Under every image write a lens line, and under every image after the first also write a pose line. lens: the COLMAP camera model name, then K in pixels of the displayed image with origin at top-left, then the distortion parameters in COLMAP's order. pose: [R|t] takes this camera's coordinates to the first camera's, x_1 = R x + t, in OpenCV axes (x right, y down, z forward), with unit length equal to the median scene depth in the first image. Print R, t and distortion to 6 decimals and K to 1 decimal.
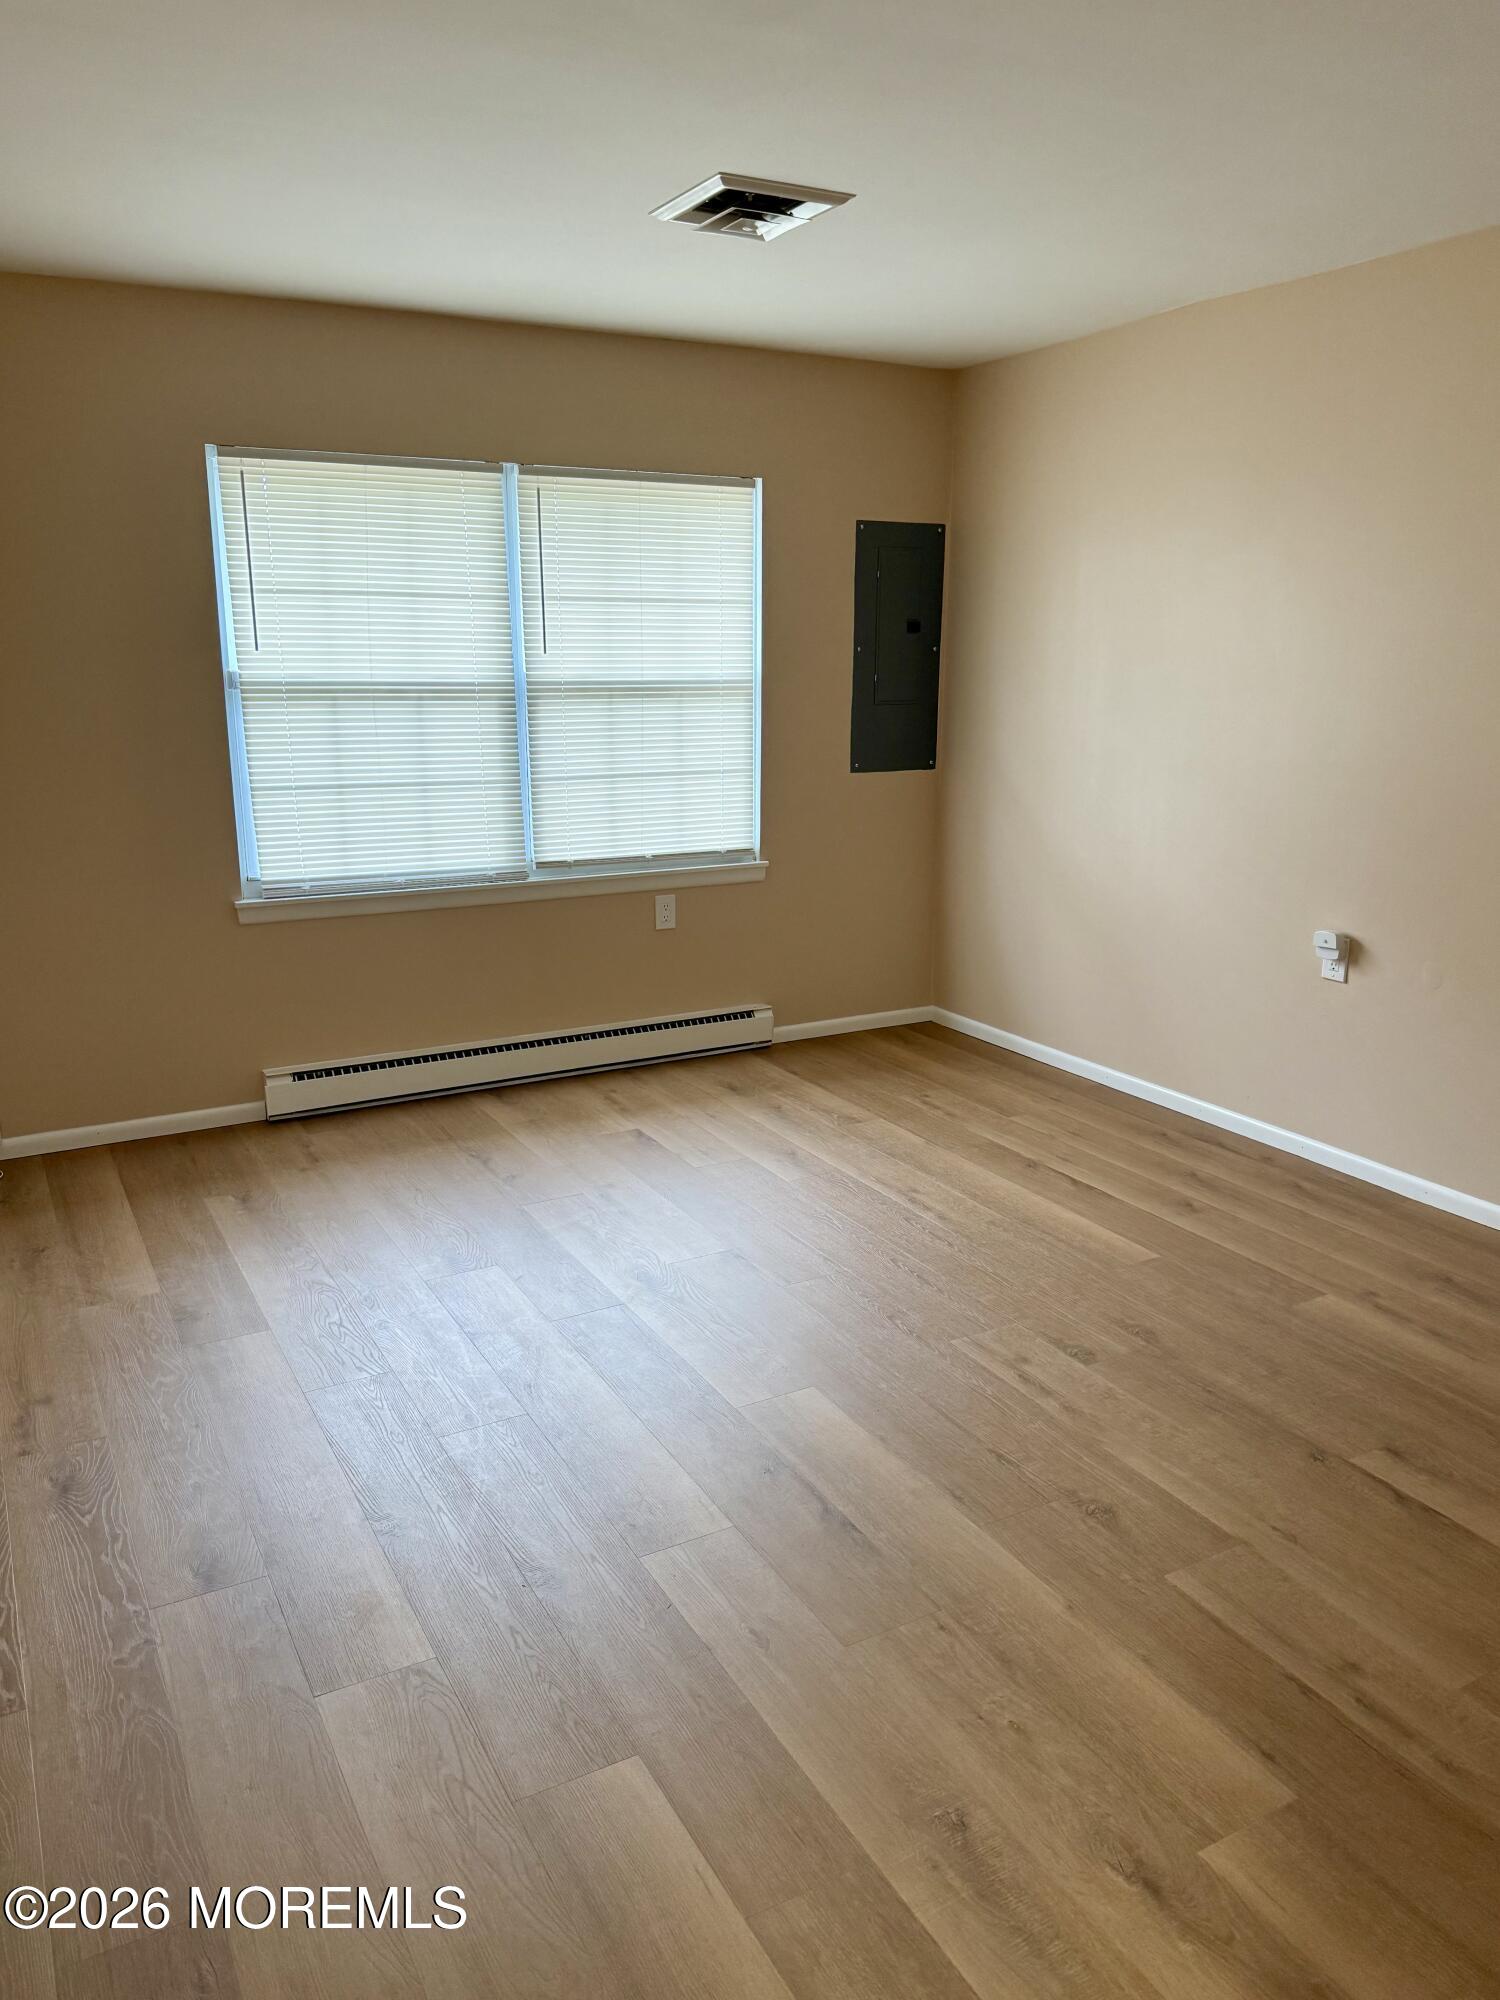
lens RADIAL K [[1436.2, 0, 750.0], [0, 1436.2, 1000.0], [0, 0, 1]] dist [0.157437, -0.325866]
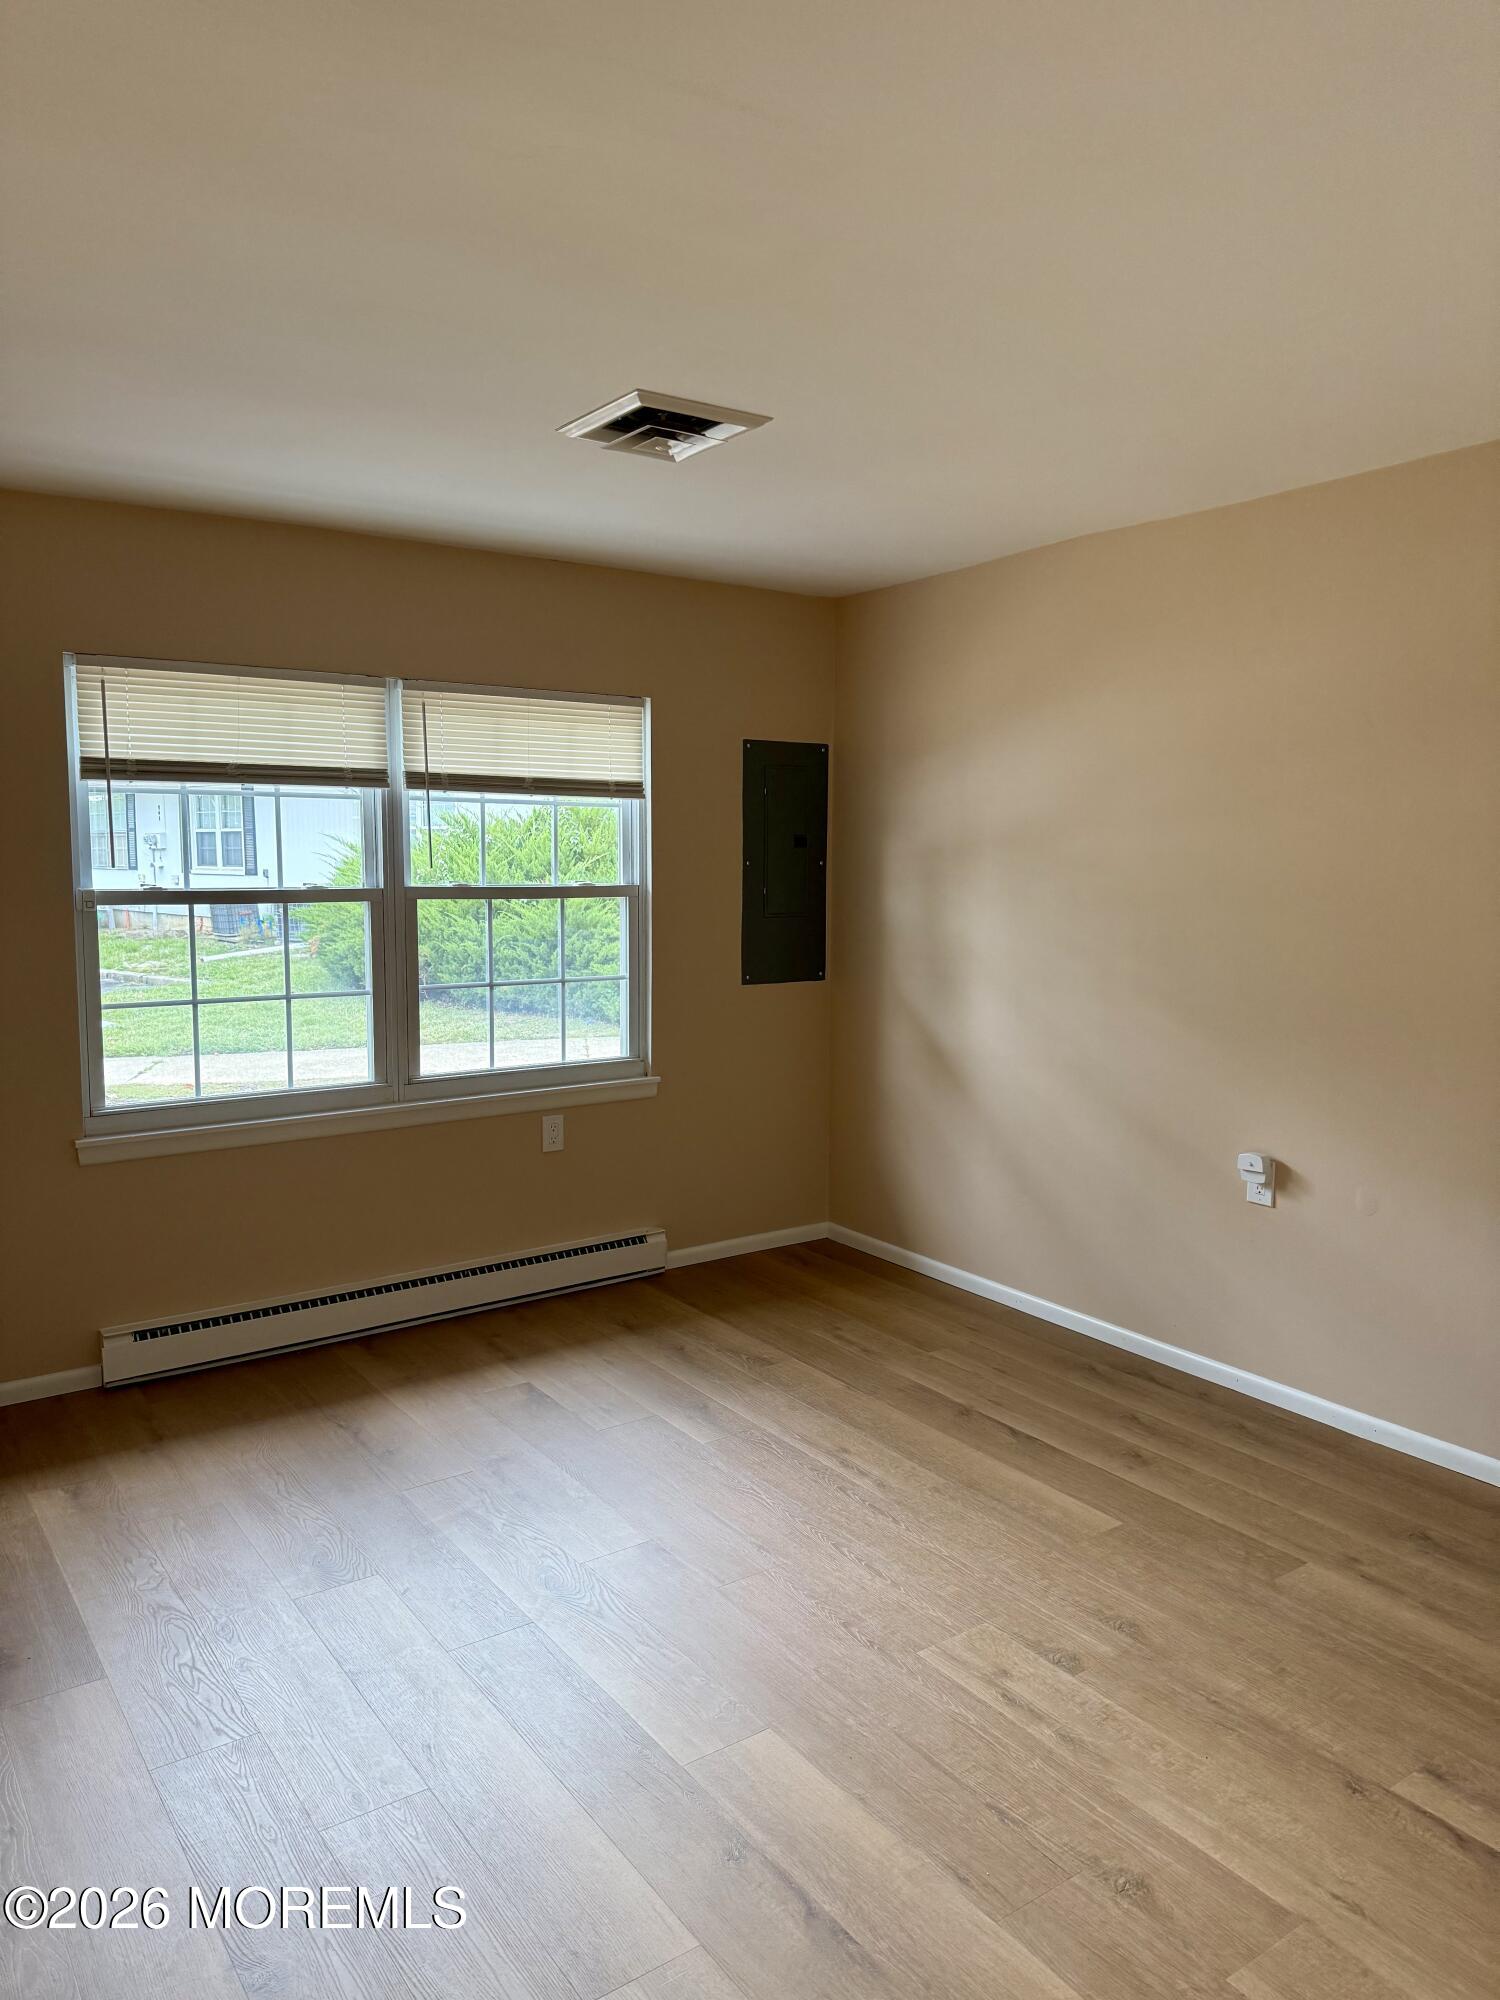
lens RADIAL K [[1404.0, 0, 747.6], [0, 1404.0, 1010.0], [0, 0, 1]] dist [0.063541, -0.094810]
pose [[0.994090, -0.009352, 0.108154, -0.048089], [0.022596, 0.992287, -0.121881, -0.042885], [-0.106180, 0.123605, 0.986635, 0.114807]]
